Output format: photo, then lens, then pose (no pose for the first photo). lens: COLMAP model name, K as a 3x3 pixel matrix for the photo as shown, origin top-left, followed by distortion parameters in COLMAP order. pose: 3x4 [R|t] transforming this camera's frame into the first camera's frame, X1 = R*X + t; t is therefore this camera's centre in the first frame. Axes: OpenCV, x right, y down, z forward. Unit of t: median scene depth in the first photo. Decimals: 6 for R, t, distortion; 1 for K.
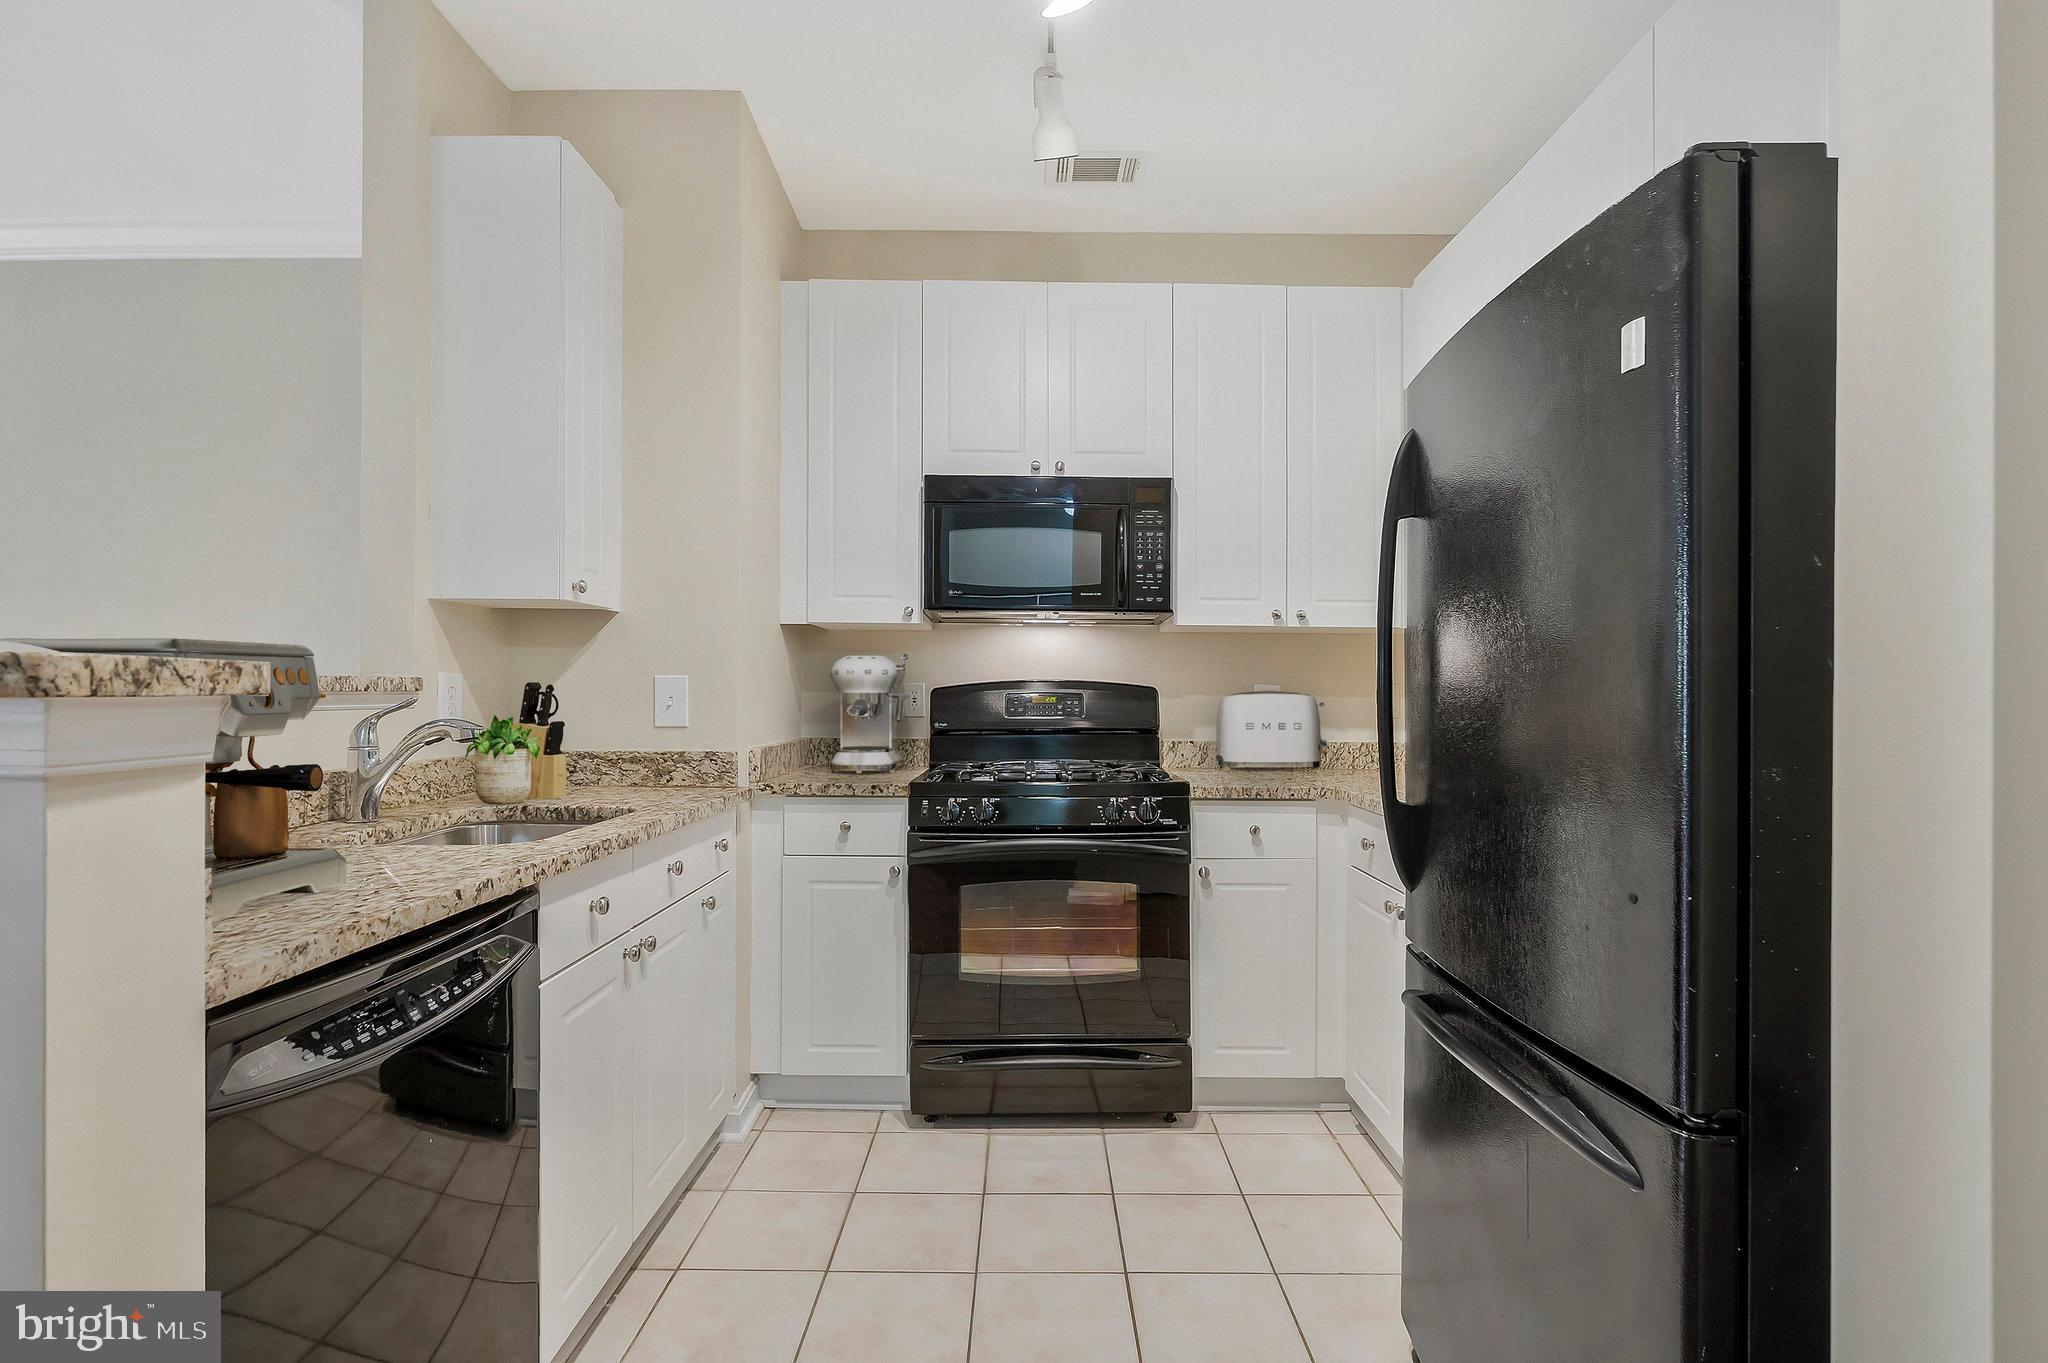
lens RADIAL K [[954.2, 0, 1028.7], [0, 954.2, 681.5], [0, 0, 1]] dist [-0.000529, 0.003877]
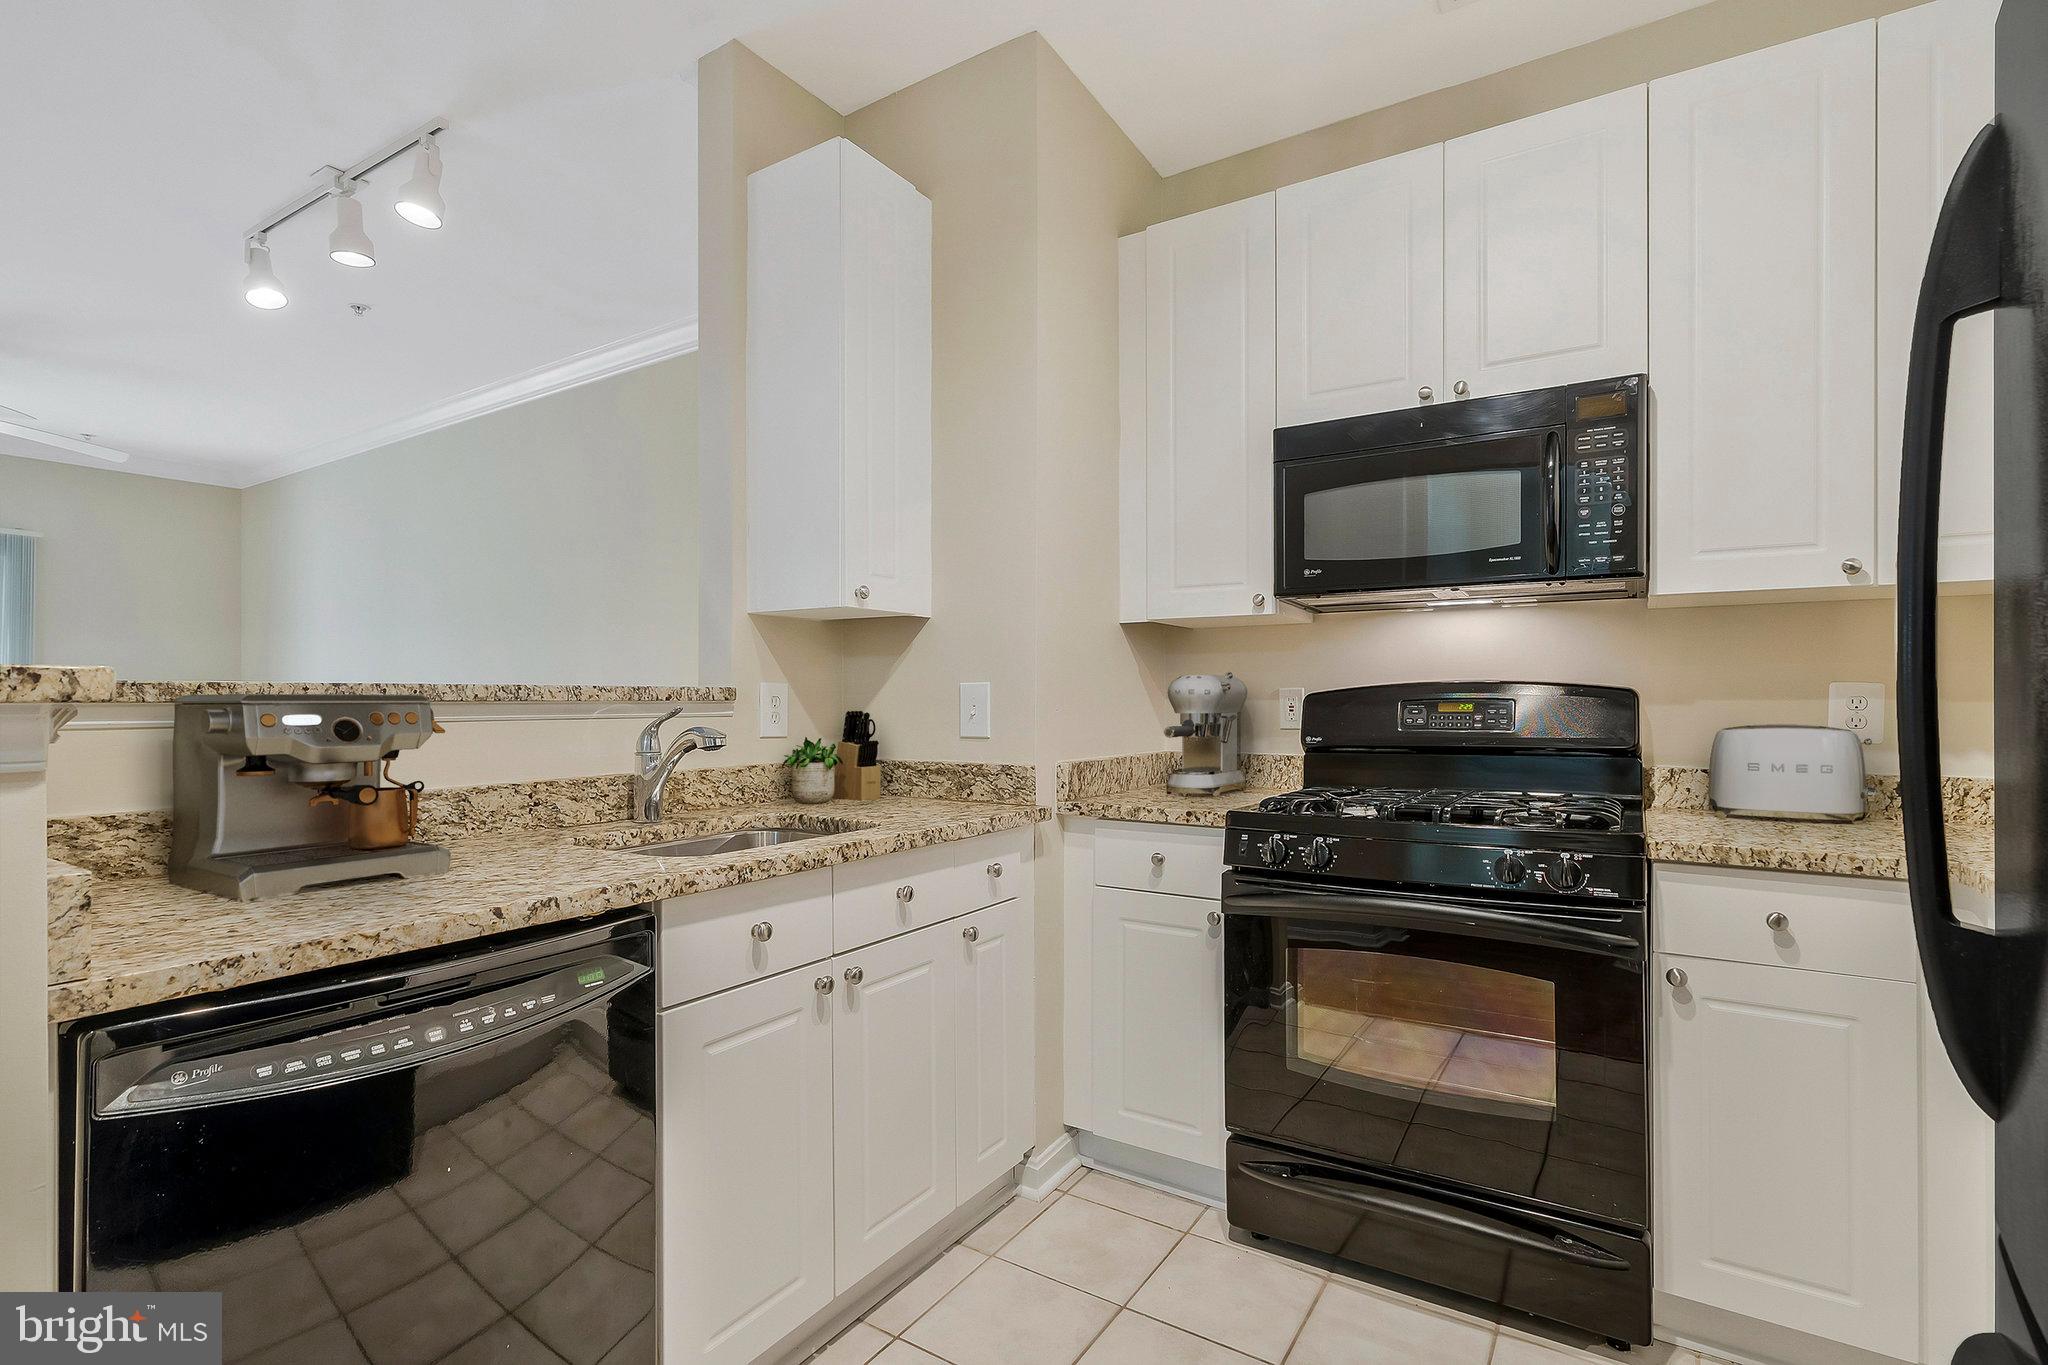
lens RADIAL K [[954.2, 0, 1024.1], [0, 954.2, 699.1], [0, 0, 1]] dist [-0.000529, 0.003877]
pose [[0.838039, -0.007182, -0.545563, 0.172341], [0.011963, 0.999915, 0.005213, 0.005485], [0.545480, -0.010895, 0.838053, 0.234081]]
